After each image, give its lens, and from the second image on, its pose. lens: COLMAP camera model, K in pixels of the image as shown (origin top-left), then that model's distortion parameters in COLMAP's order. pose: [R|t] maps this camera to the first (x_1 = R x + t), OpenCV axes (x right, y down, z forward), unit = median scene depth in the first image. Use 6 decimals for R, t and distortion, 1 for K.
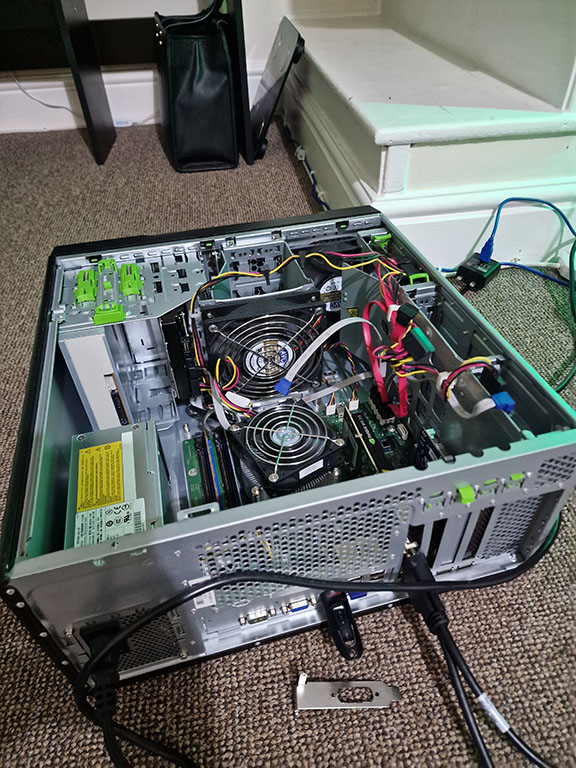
lens RADIAL K [[511.8, 0, 292.2], [0, 511.8, 398.0], [0, 0, 1]] dist [0.052395, -0.043221]
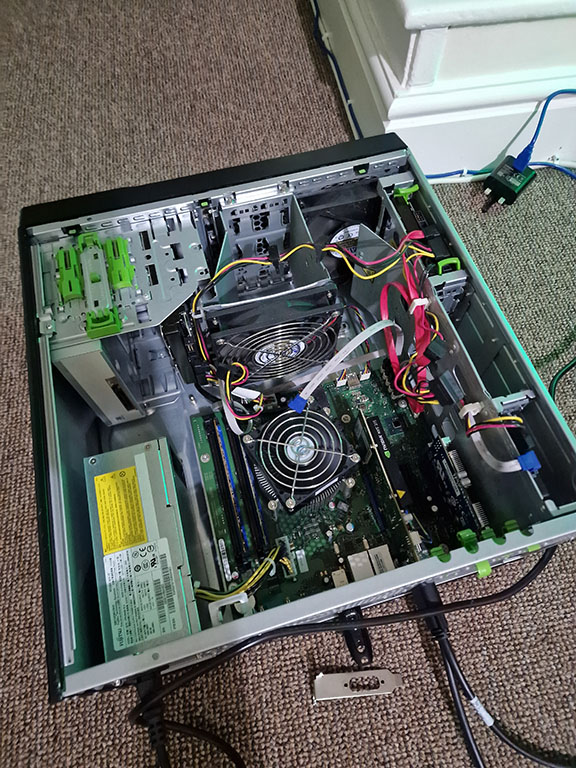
lens RADIAL K [[511.8, 0, 291.8], [0, 511.8, 389.3], [0, 0, 1]] dist [0.052395, -0.043221]
pose [[0.999699, -0.011808, 0.021509, -0.049364], [0.003500, 0.936241, 0.351340, -0.384323], [-0.024286, -0.351159, 0.936001, 0.115735]]
